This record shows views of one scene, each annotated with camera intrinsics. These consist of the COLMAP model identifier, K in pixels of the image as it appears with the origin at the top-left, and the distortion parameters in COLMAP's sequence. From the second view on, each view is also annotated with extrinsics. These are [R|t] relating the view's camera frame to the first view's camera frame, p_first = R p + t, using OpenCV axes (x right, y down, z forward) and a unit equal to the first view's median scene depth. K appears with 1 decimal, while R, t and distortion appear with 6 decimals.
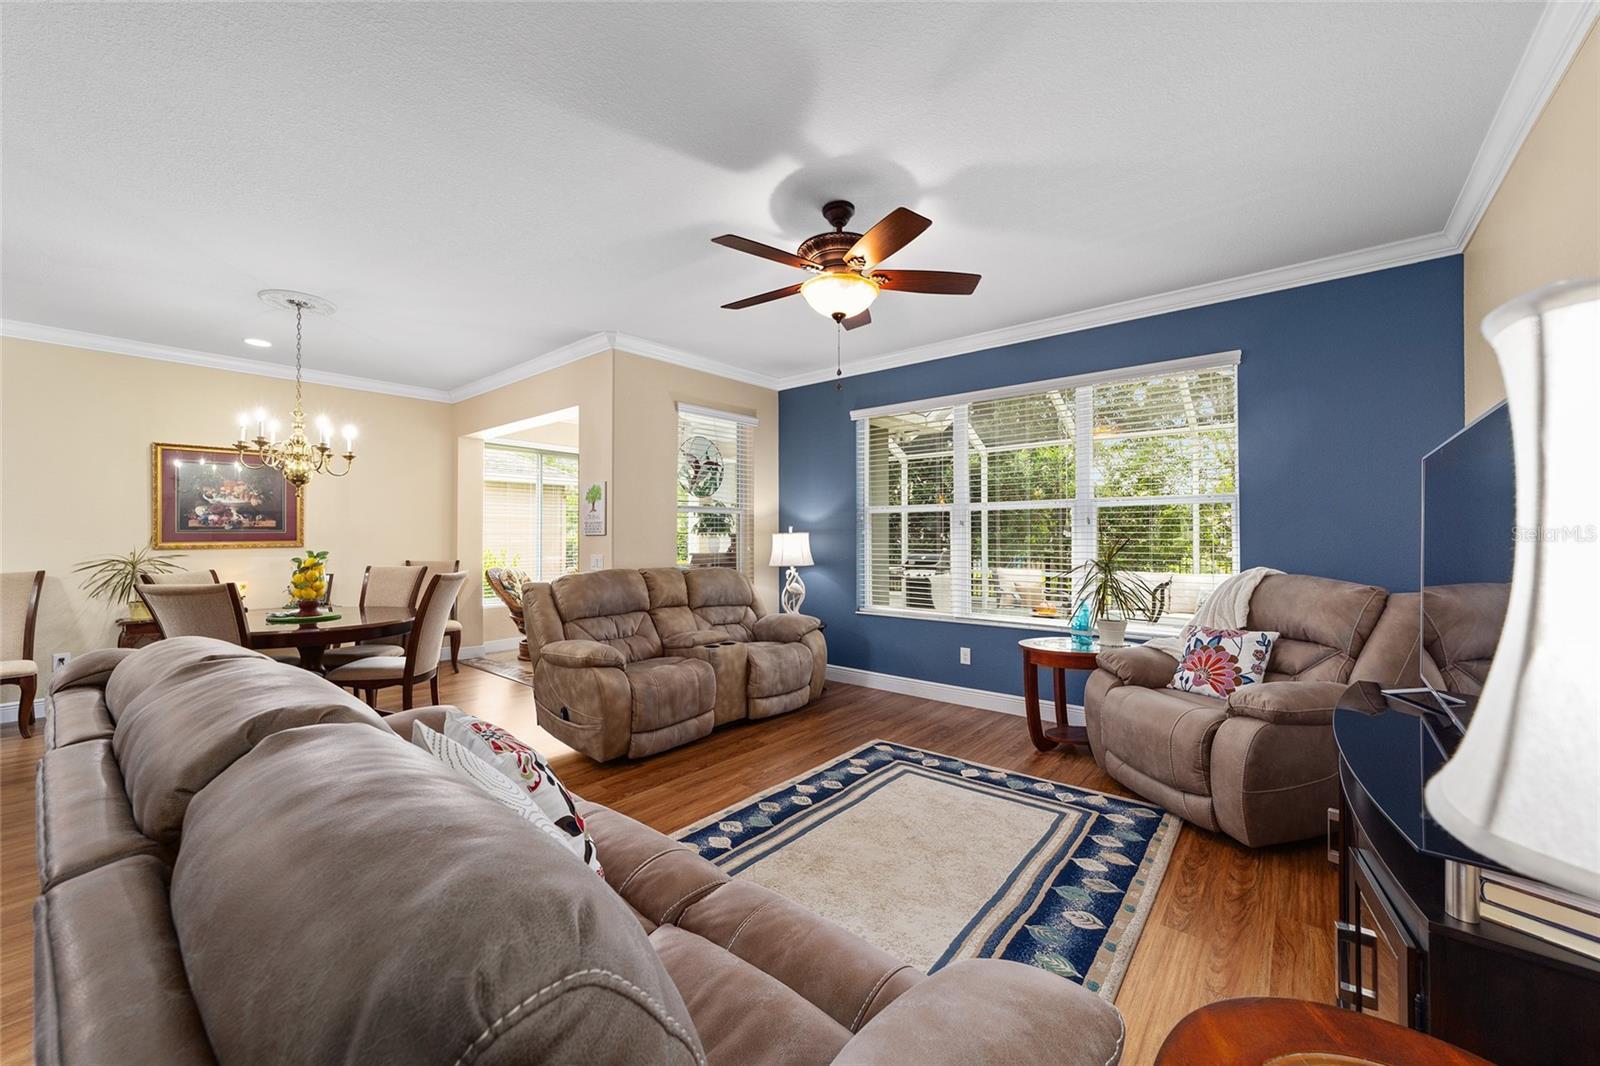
lens RADIAL K [[615.4, 0, 802.1], [0, 615.4, 537.8], [0, 0, 1]] dist [-0.014215, 0.009097]
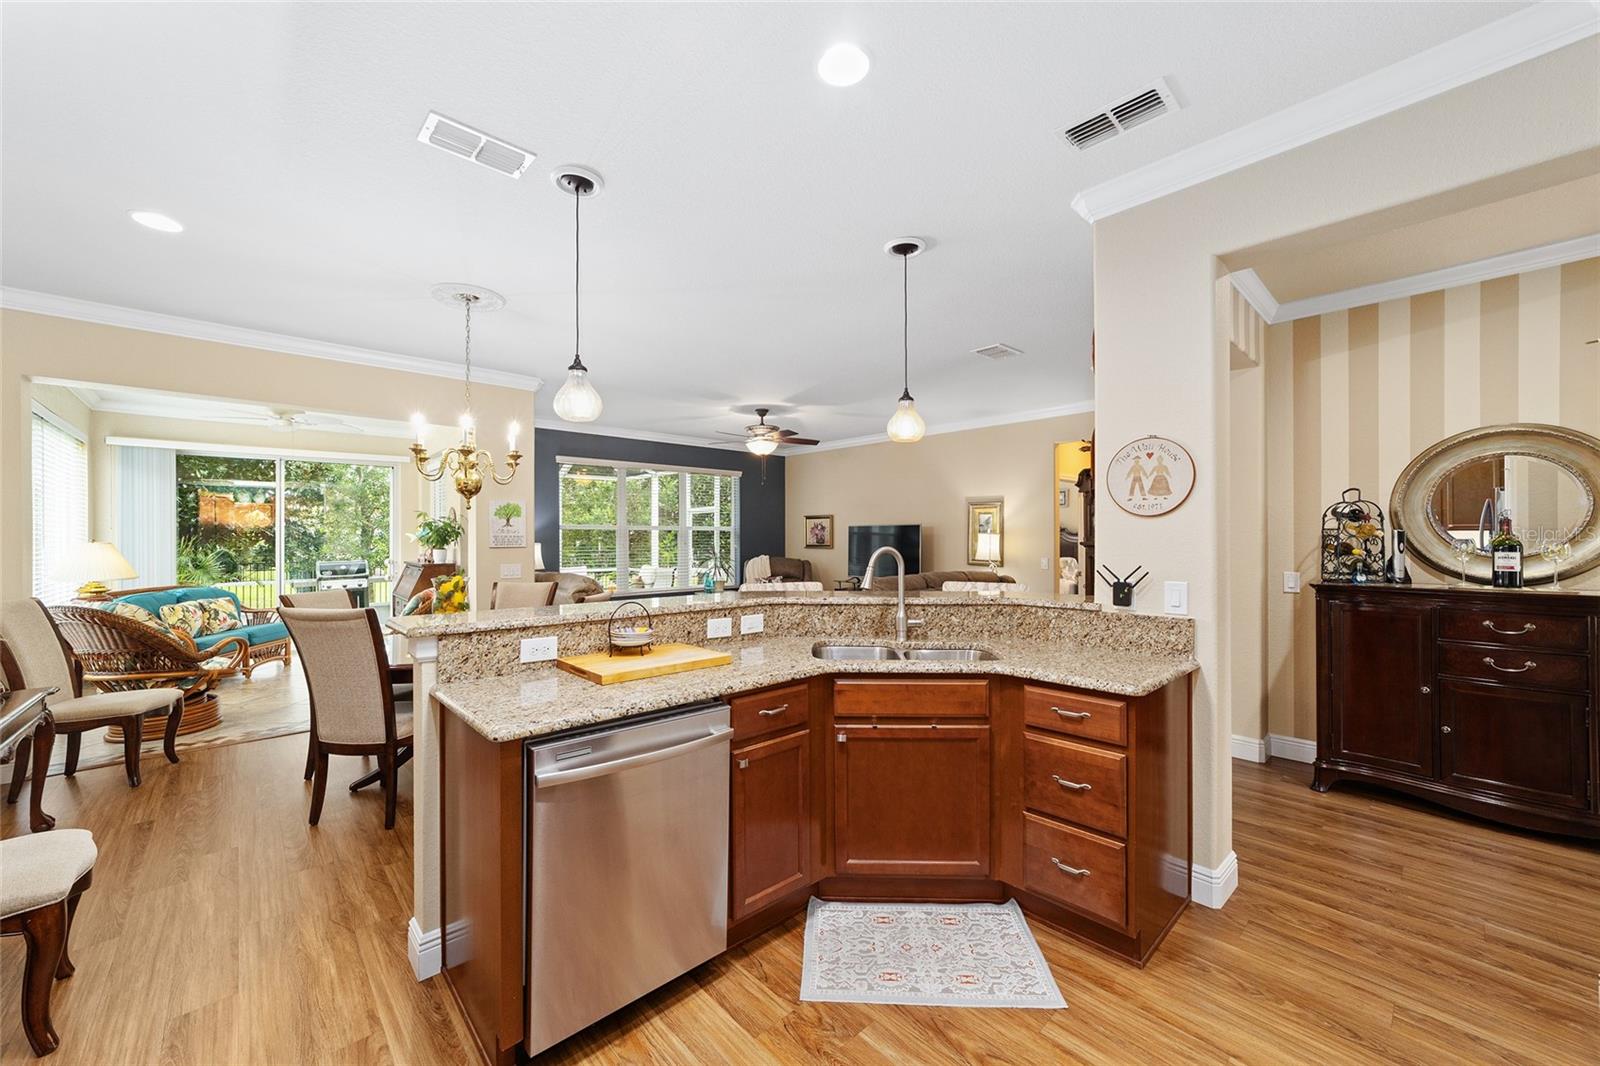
lens RADIAL K [[615.4, 0, 802.1], [0, 615.4, 537.8], [0, 0, 1]] dist [-0.014215, 0.009097]
pose [[0.127374, -0.000648, 0.991855, -2.001142], [0.004131, 0.999991, 0.000123, -0.028423], [-0.991846, 0.004081, 0.127376, 0.456430]]
